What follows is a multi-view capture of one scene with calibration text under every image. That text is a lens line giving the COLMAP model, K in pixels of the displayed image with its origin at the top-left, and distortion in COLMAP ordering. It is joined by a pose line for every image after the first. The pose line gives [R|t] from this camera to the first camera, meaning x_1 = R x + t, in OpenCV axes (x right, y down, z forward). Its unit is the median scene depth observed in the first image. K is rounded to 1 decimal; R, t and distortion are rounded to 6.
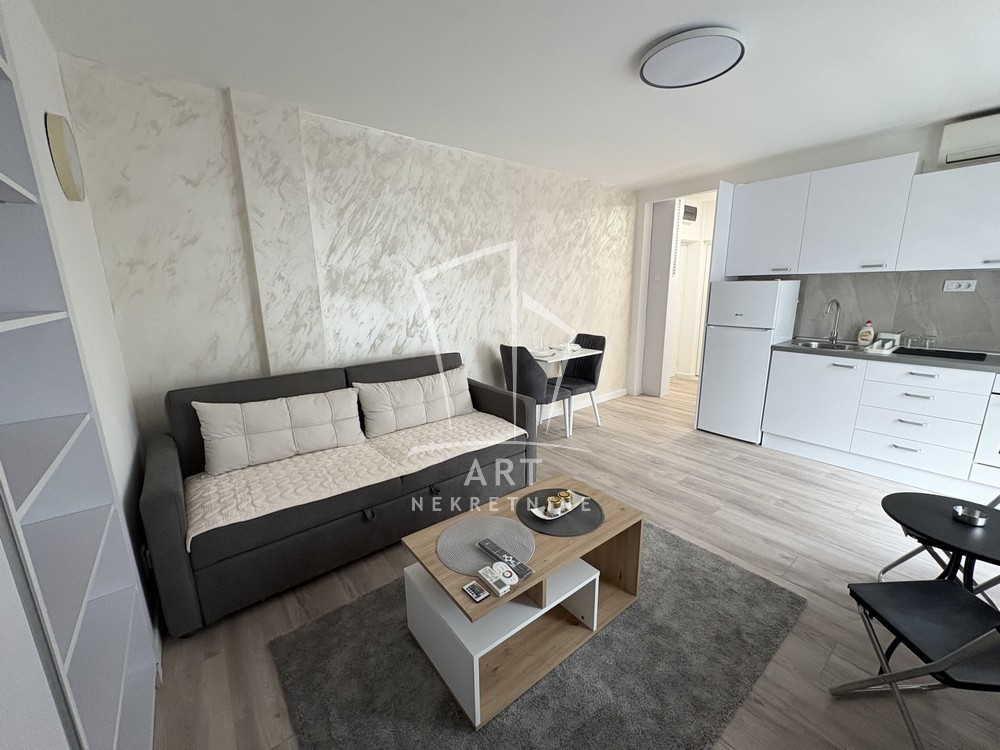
lens RADIAL K [[398.2, 0, 498.7], [0, 398.2, 373.6], [0, 0, 1]] dist [0.000255, -0.000222]
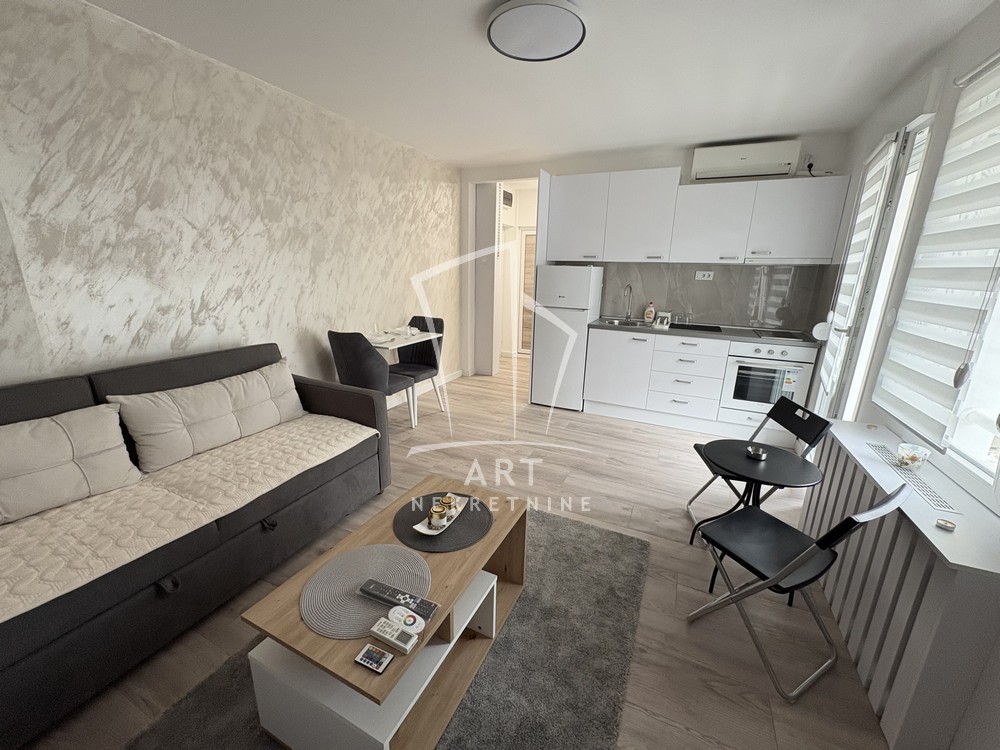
lens RADIAL K [[398.2, 0, 499.7], [0, 398.2, 374.7], [0, 0, 1]] dist [0.000255, -0.000222]
pose [[0.895483, -0.080680, 0.437722, -0.061696], [0.058910, 0.996266, 0.063114, -0.015650], [-0.441179, -0.030732, 0.896893, 0.102008]]
